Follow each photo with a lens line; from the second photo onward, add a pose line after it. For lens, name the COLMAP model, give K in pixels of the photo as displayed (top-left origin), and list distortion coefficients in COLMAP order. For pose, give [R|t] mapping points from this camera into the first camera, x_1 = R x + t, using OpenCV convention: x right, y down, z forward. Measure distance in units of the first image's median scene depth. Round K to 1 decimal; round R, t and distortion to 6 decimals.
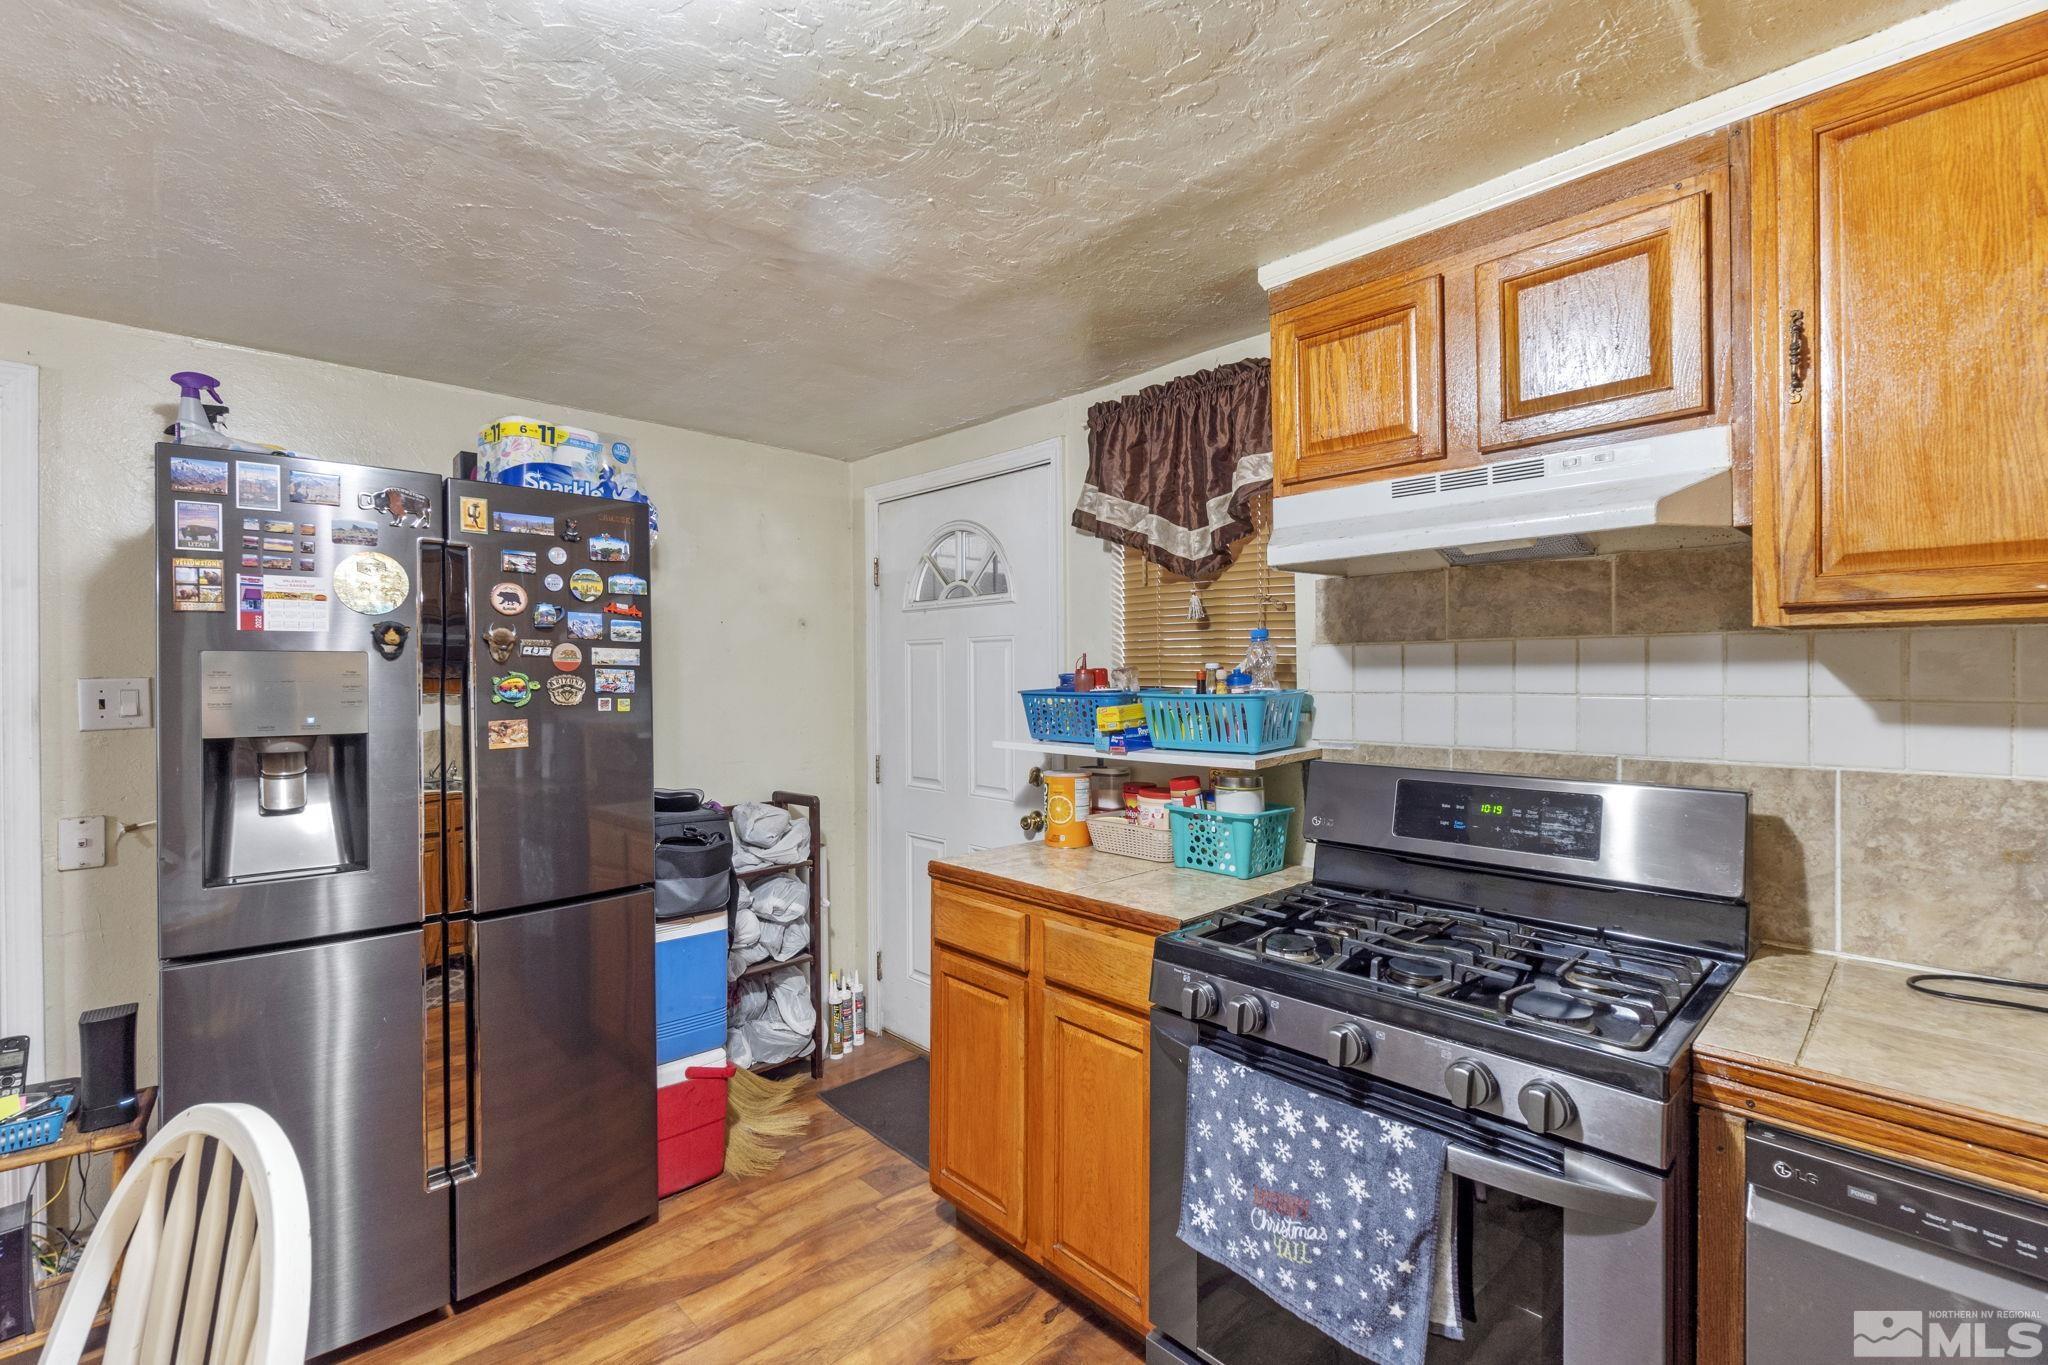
lens RADIAL K [[909.2, 0, 1016.5], [0, 909.2, 678.0], [0, 0, 1]] dist [-0.000899, 0.000035]
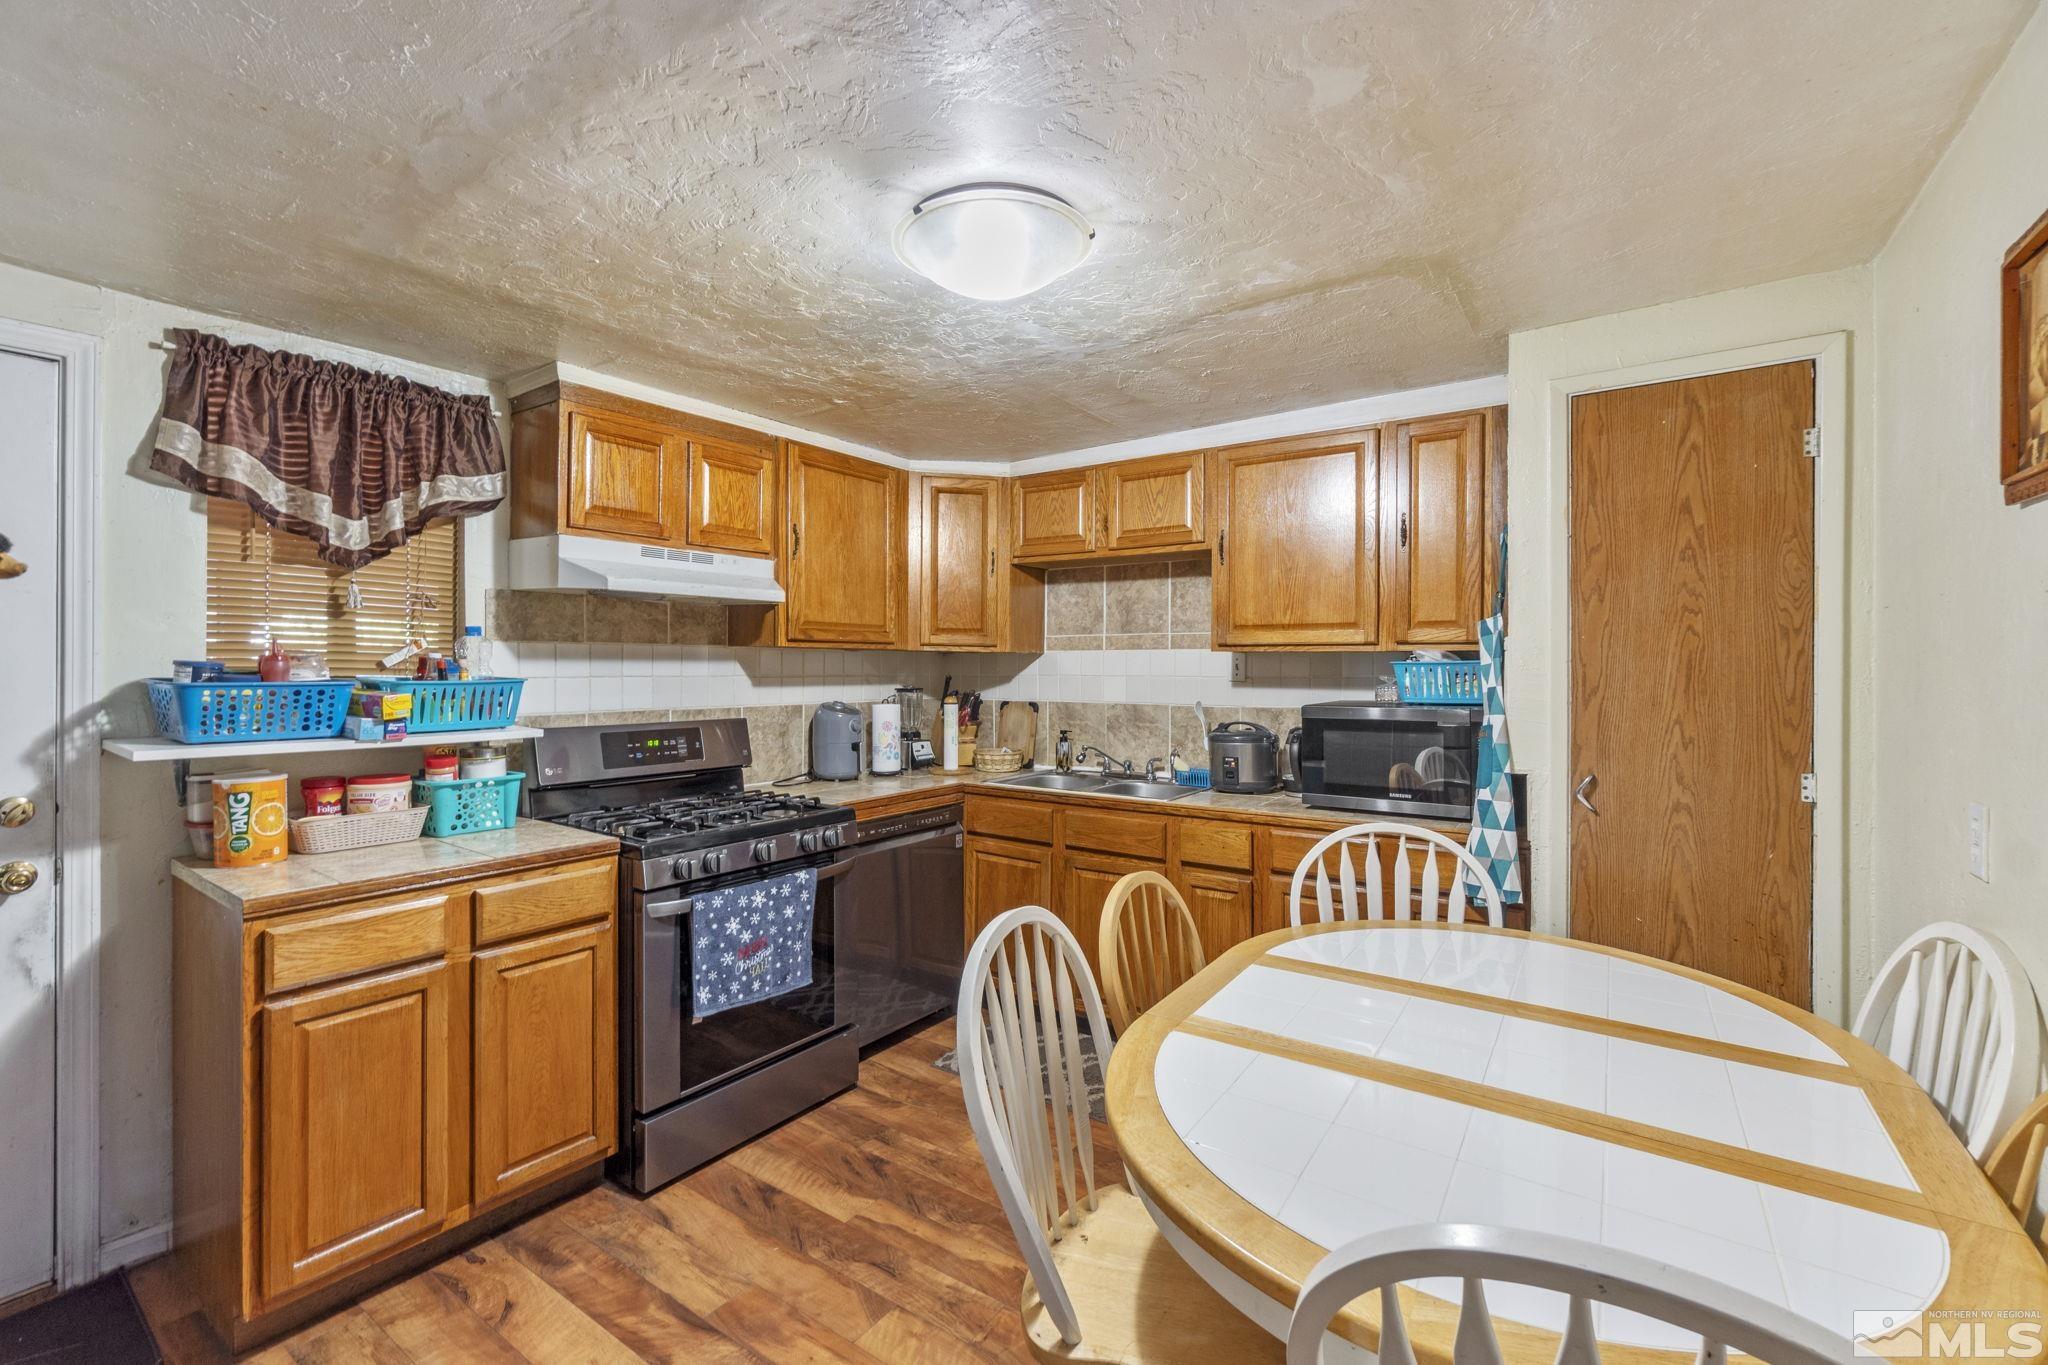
lens RADIAL K [[876.0, 0, 1027.1], [0, 876.0, 664.9], [0, 0, 1]] dist [-0.001437, -0.000064]
pose [[-0.211377, 0.006047, 0.977386, -1.148552], [0.000107, 0.999981, -0.006164, 0.005757], [-0.977405, -0.001198, -0.211374, 0.600672]]
